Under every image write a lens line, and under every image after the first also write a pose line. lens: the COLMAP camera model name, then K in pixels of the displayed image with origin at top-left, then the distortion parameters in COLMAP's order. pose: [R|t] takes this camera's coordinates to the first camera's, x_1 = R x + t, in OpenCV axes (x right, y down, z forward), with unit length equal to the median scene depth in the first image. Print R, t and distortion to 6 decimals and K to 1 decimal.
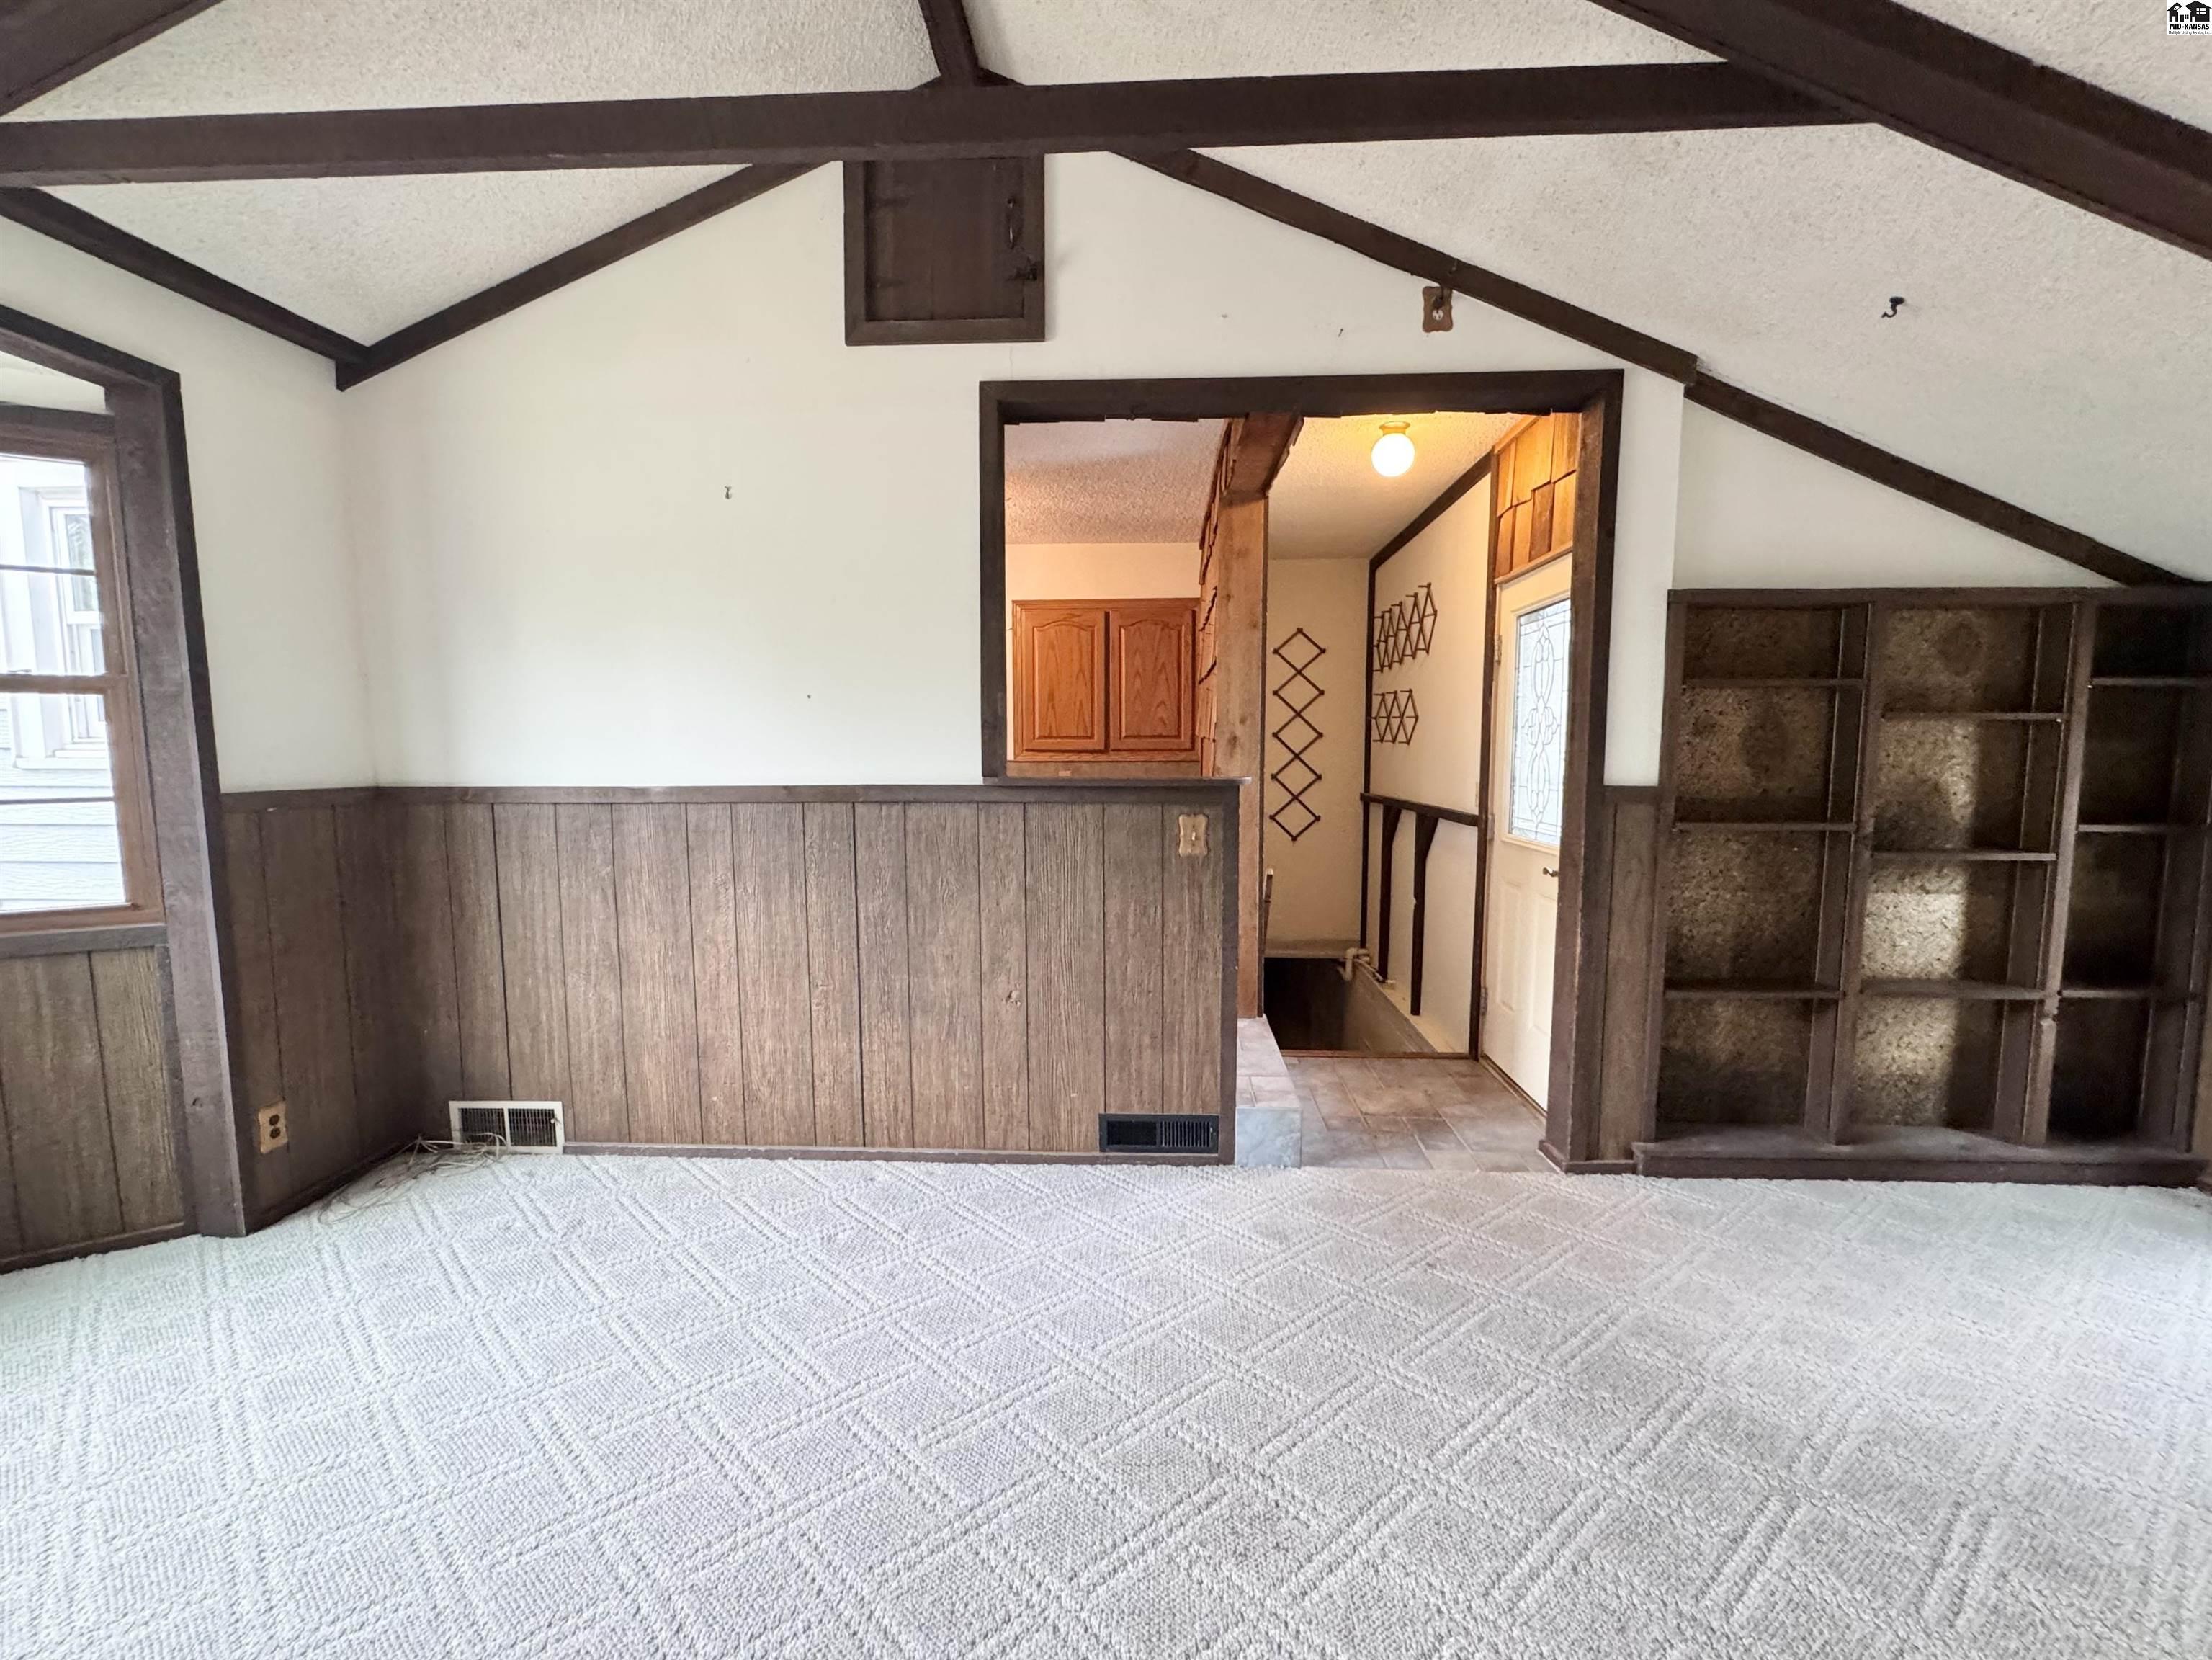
lens RADIAL K [[926.3, 0, 1106.0], [0, 926.3, 830.0], [0, 0, 1]] dist [-0.000426, 0.000080]
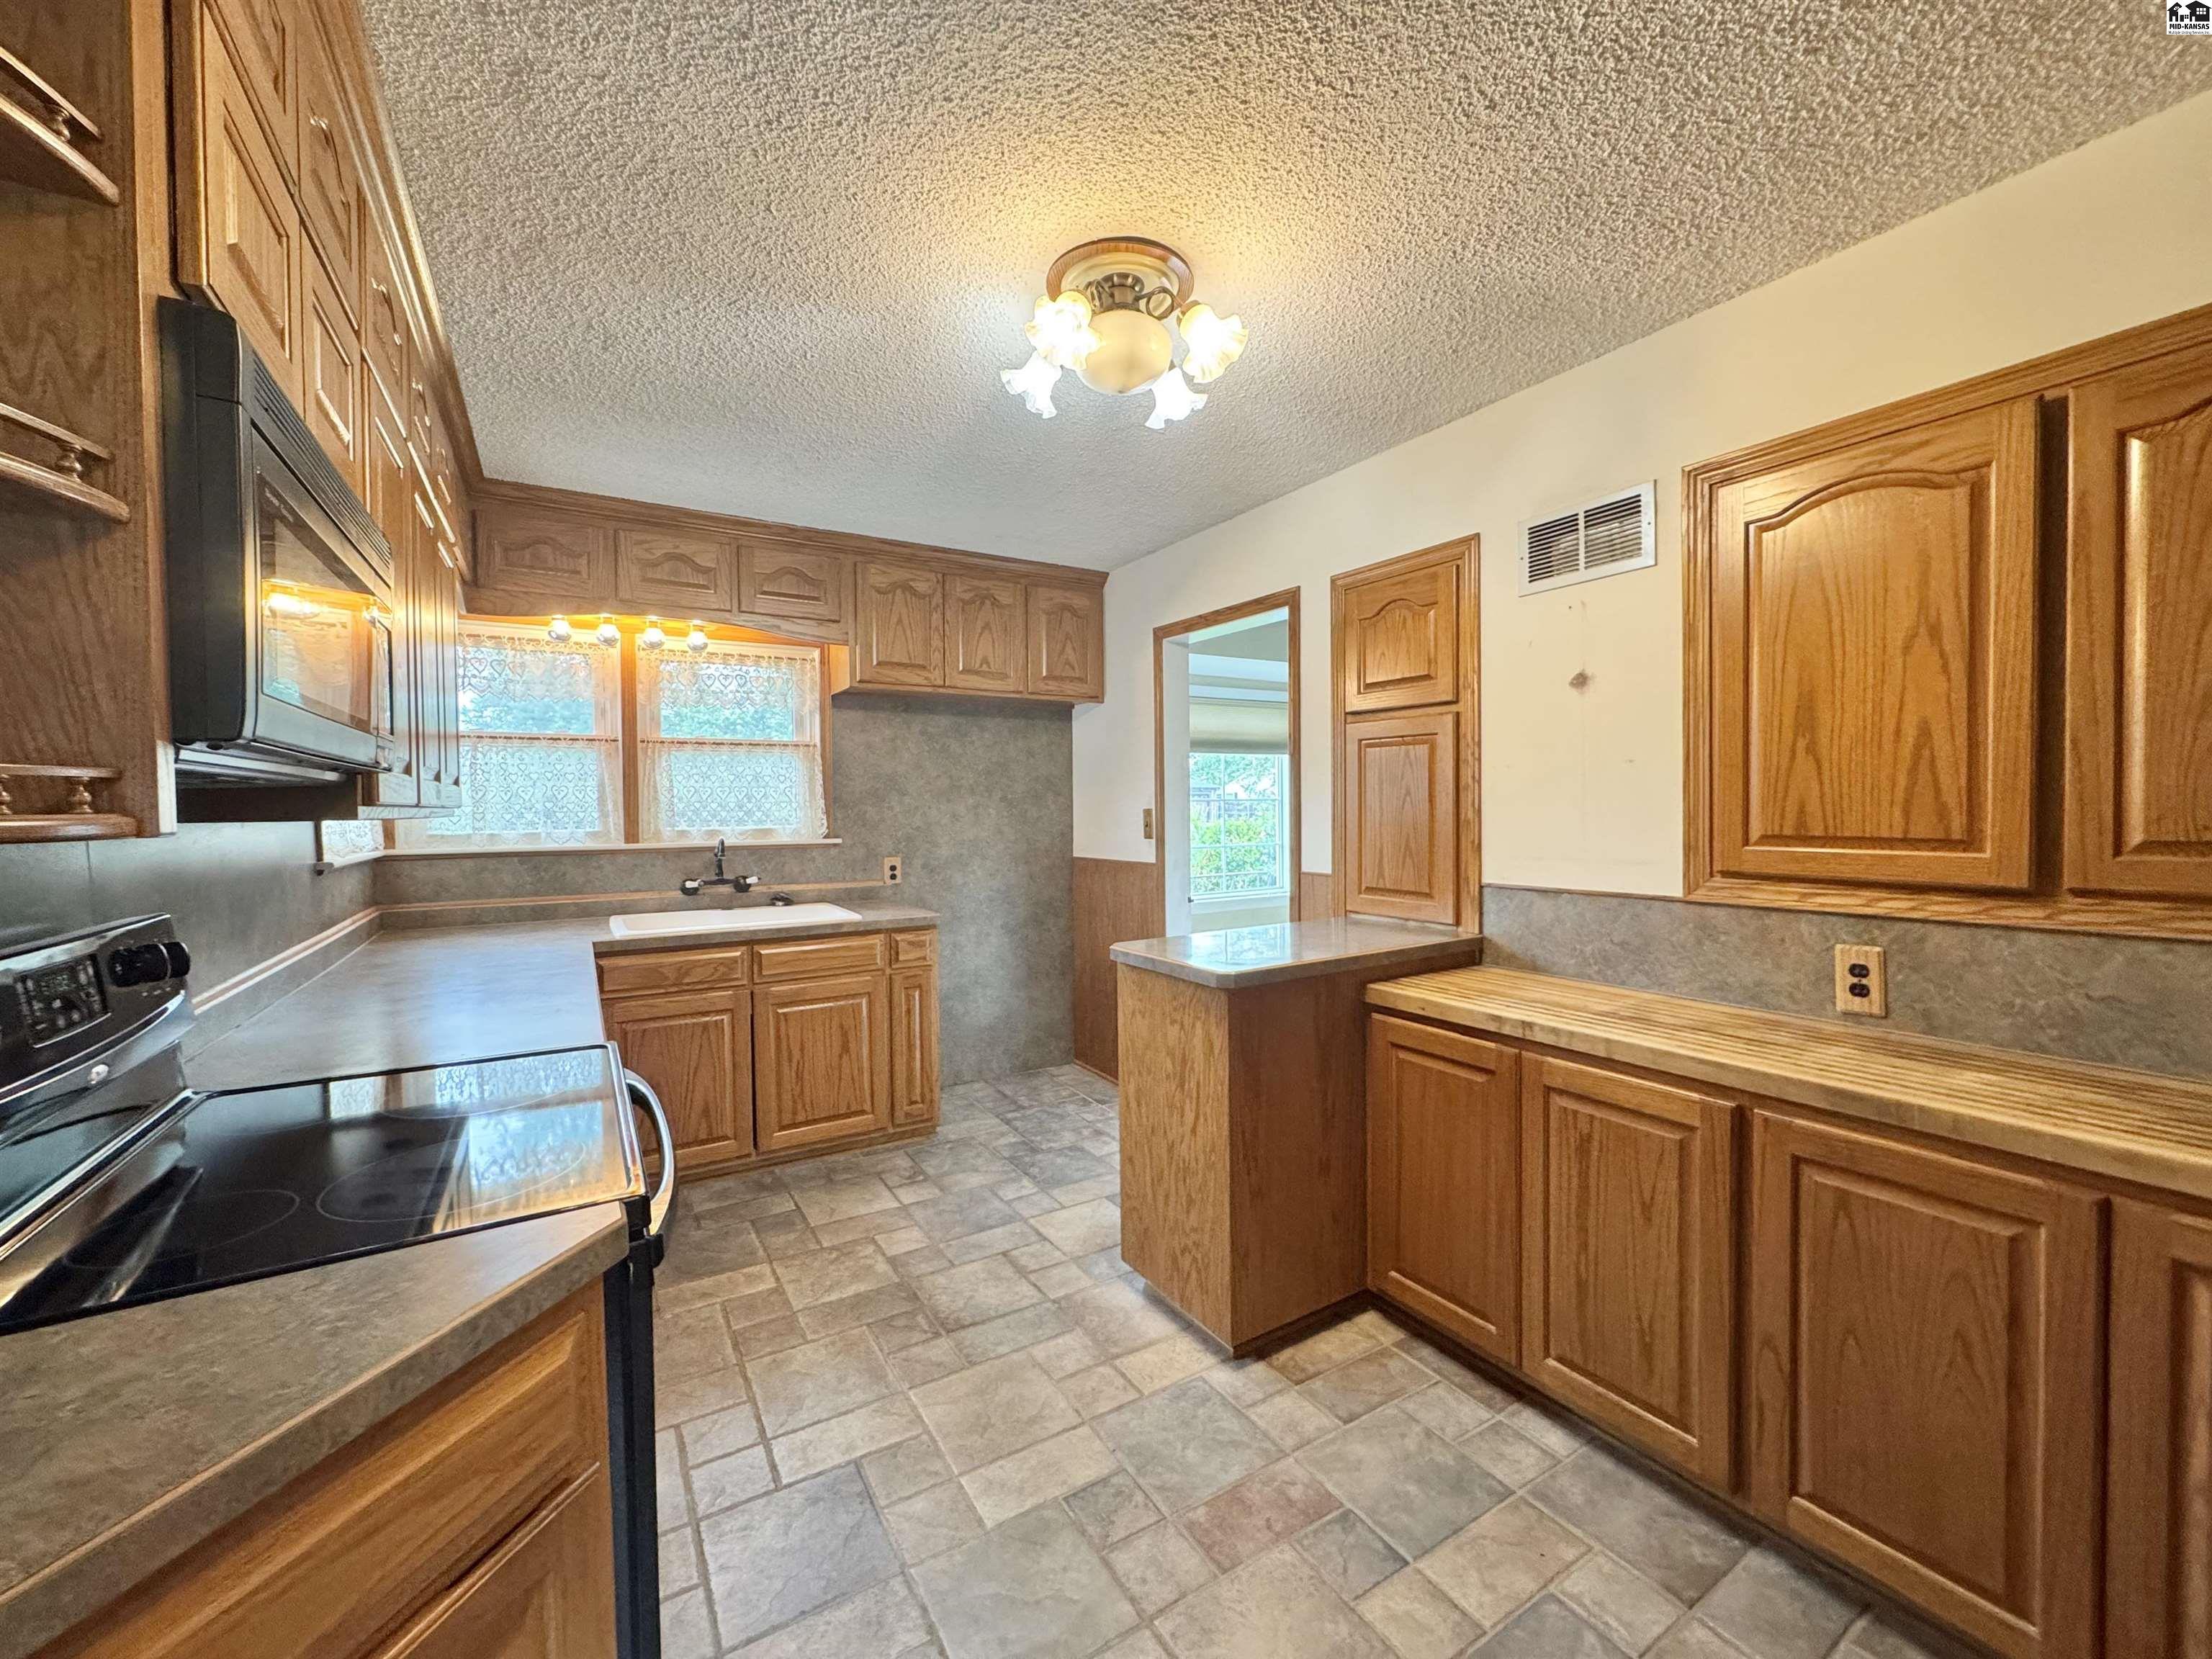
lens RADIAL K [[875.6, 0, 1102.0], [0, 875.6, 825.8], [0, 0, 1]] dist [0.001093, 0.000036]
pose [[0.563811, 0.012813, -0.825805, 0.118489], [-0.063393, 0.997601, -0.027802, -0.160980], [0.823468, 0.068025, 0.563270, 1.231030]]
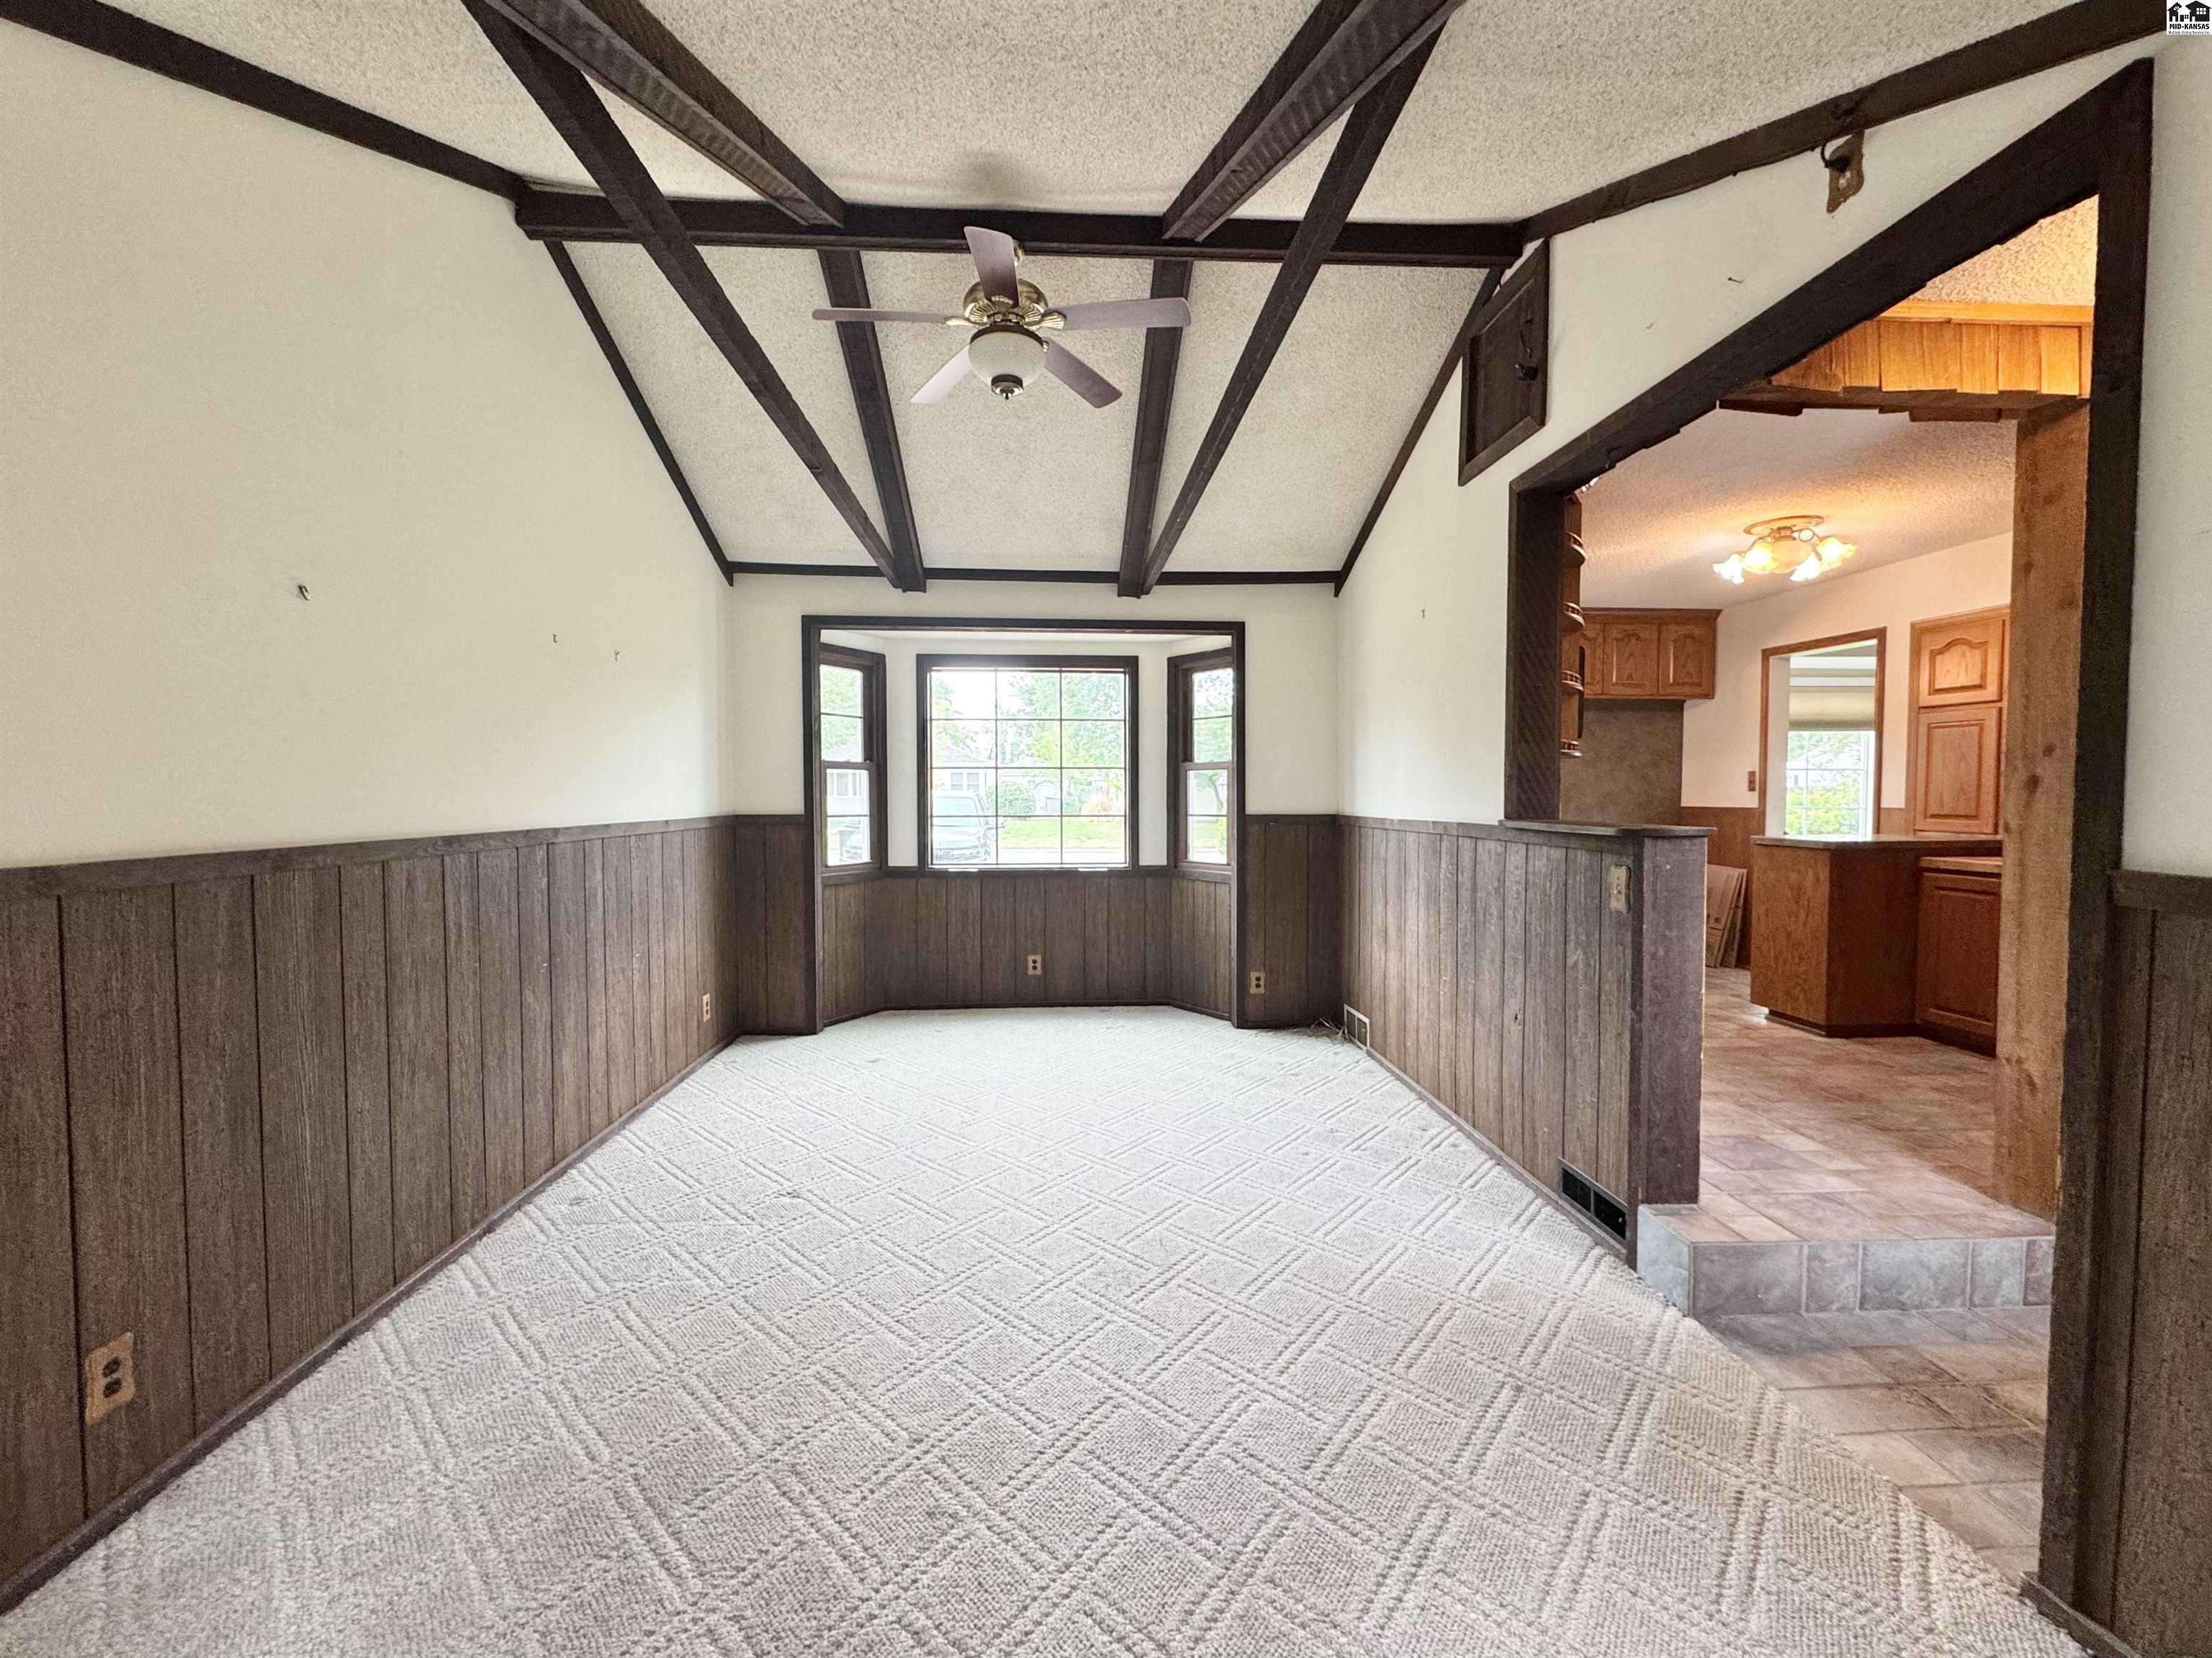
lens RADIAL K [[926.1, 0, 1106.0], [0, 926.1, 829.0], [0, 0, 1]] dist [-0.000426, 0.000080]
pose [[0.112226, 0.039416, -0.992901, 0.952855], [-0.086082, 0.995842, 0.029803, -0.037691], [0.989947, 0.082127, 0.115152, 0.383795]]
